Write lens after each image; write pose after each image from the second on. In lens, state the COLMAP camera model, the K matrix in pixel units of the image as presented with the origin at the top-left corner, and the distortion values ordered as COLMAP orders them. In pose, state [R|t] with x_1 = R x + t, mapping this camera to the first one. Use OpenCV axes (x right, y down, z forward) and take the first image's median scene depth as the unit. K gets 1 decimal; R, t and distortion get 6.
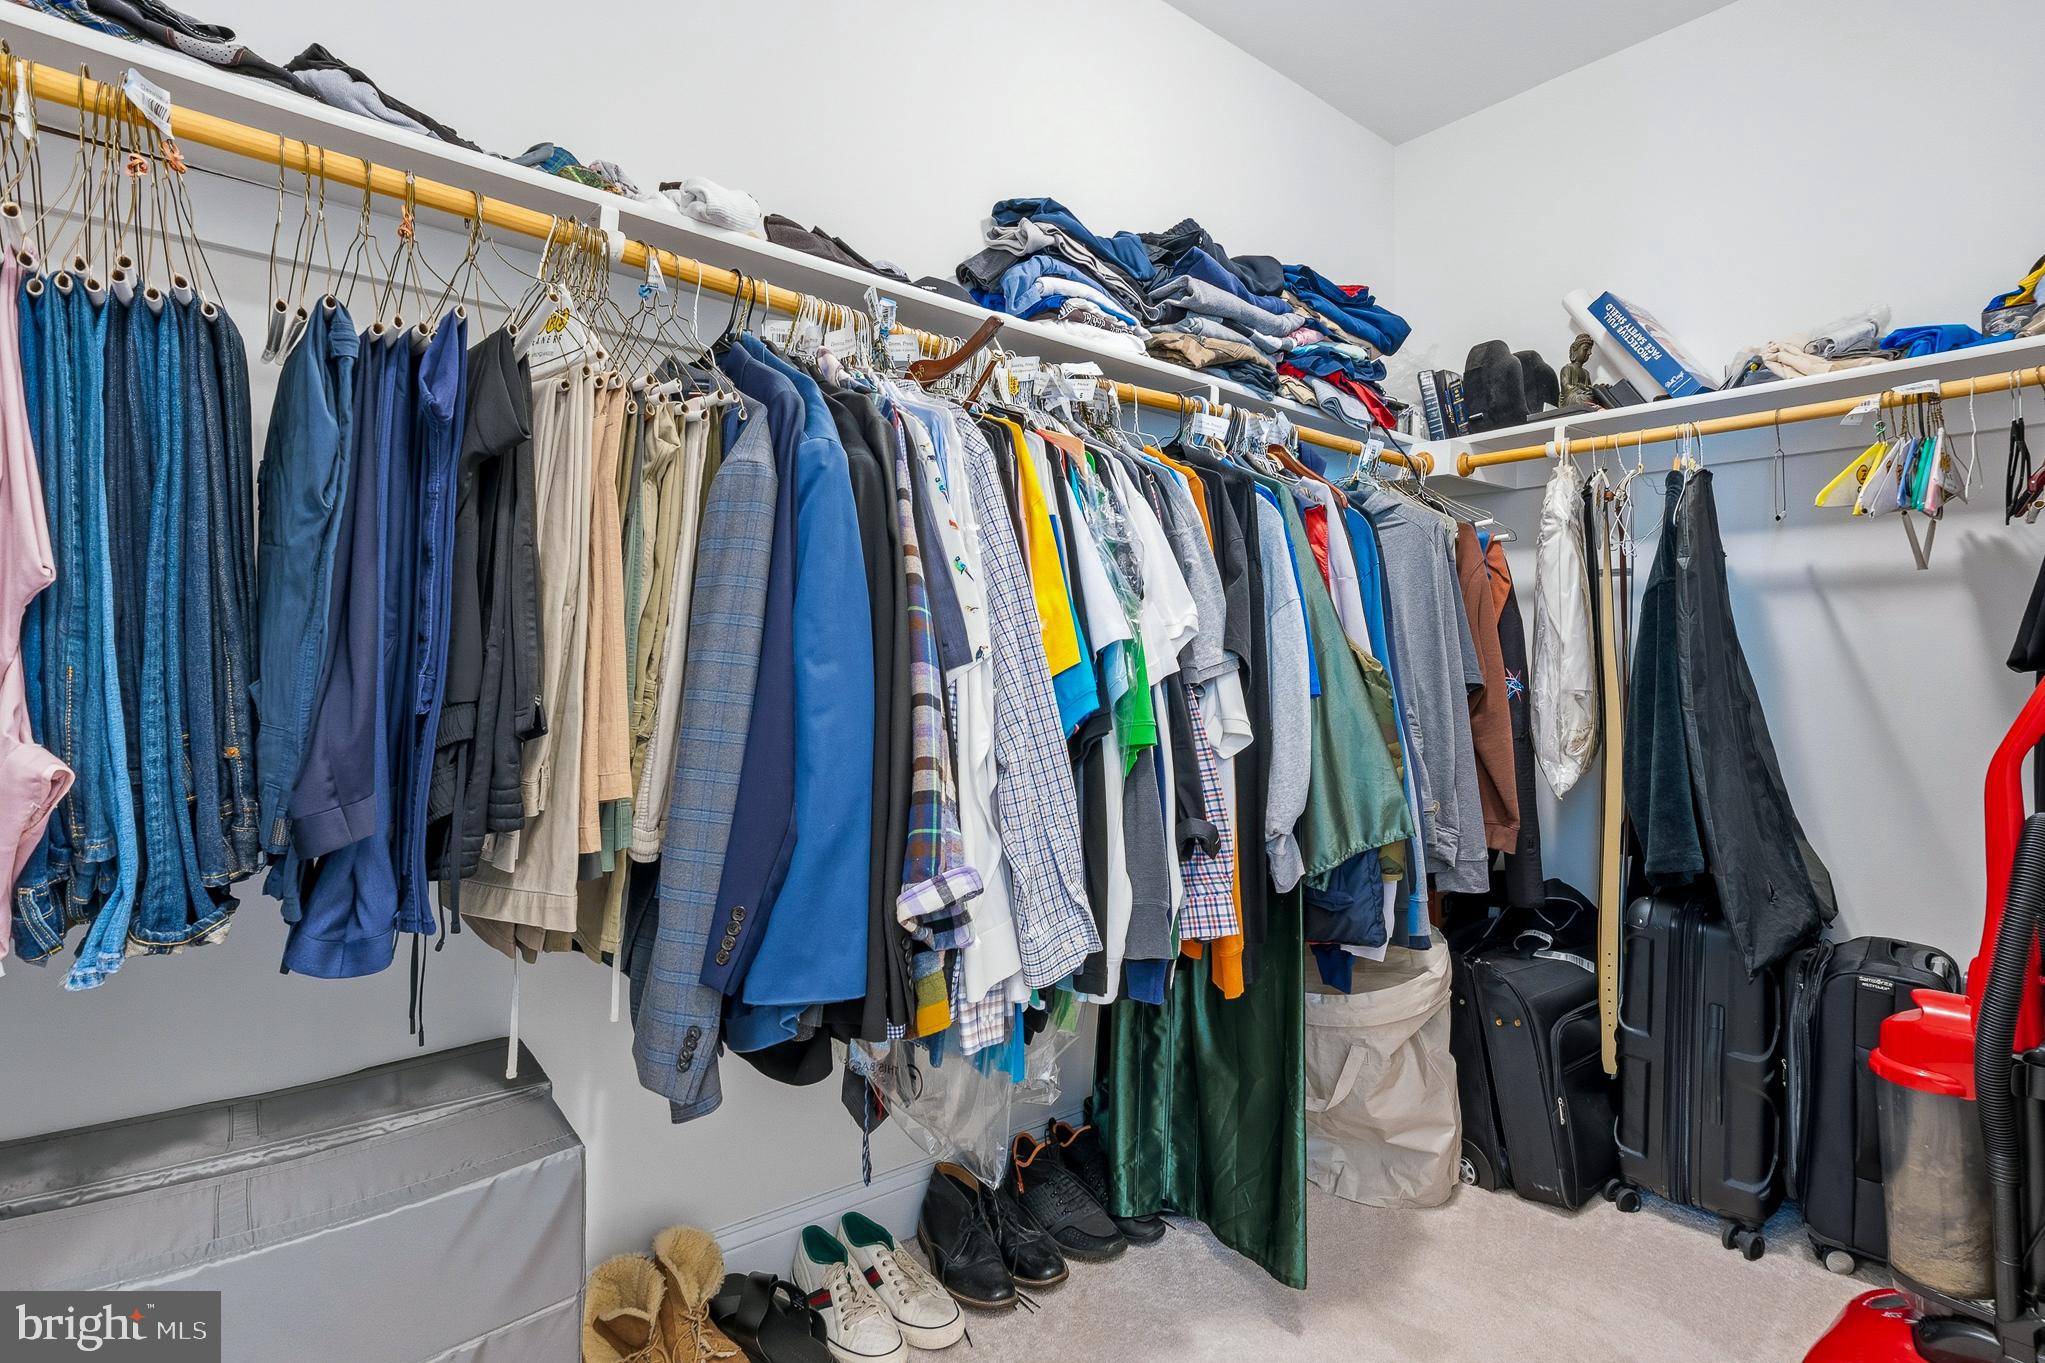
lens RADIAL K [[965.3, 0, 1022.5], [0, 965.3, 686.9], [0, 0, 1]] dist [-0.008574, -0.004040]
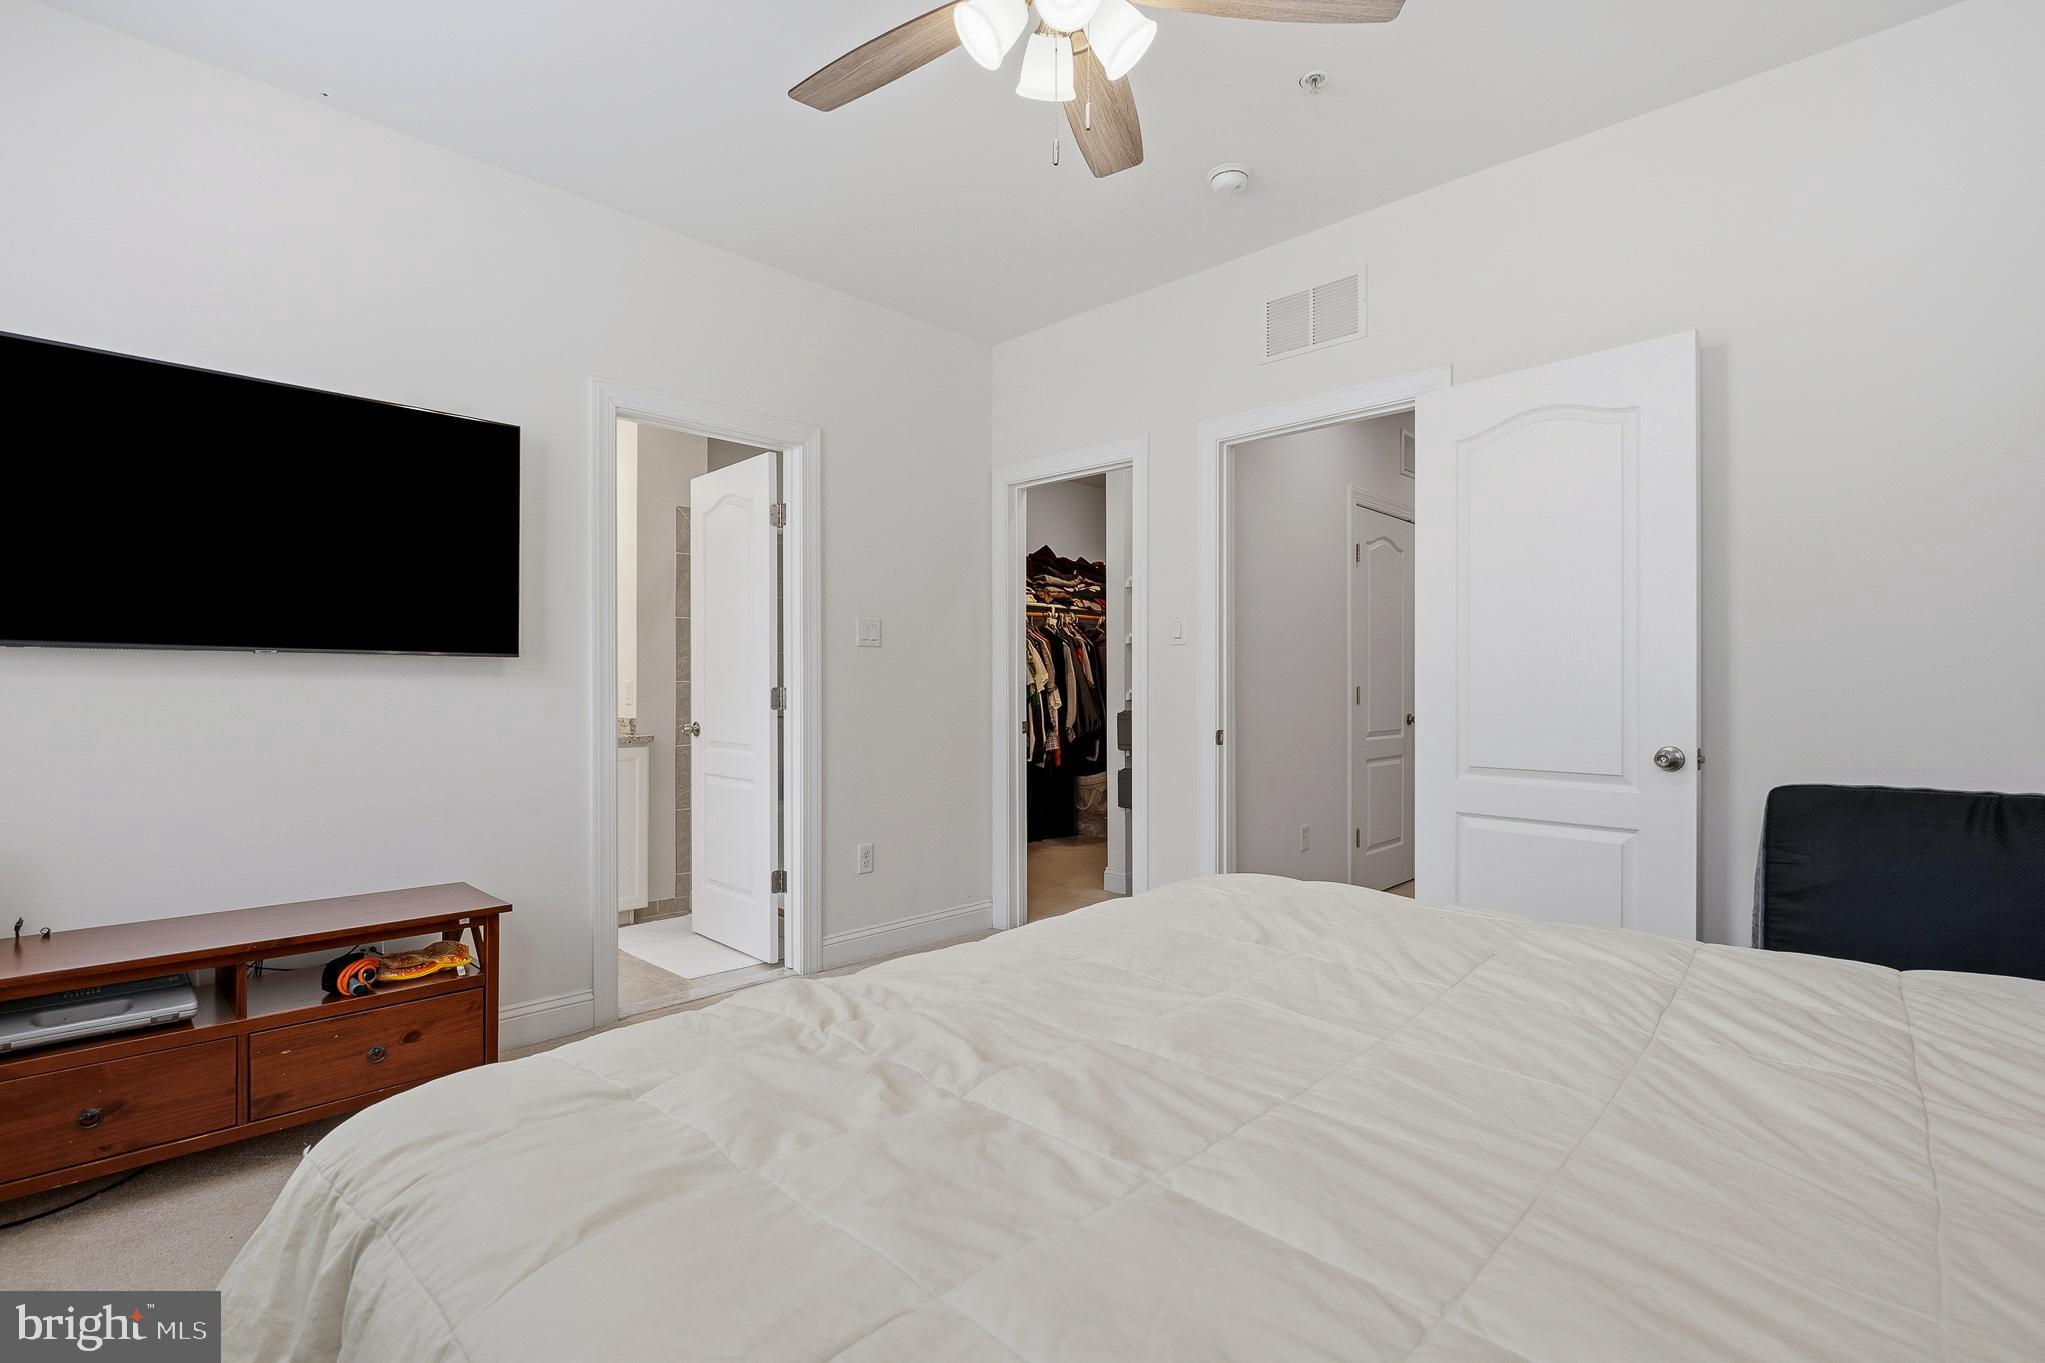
lens RADIAL K [[965.3, 0, 1020.7], [0, 965.3, 682.6], [0, 0, 1]] dist [-0.008574, -0.004040]
pose [[0.989666, -0.011560, 0.142923, -0.502592], [0.013246, 0.999853, -0.010852, -0.000721], [-0.142776, 0.012633, 0.989674, -2.924124]]
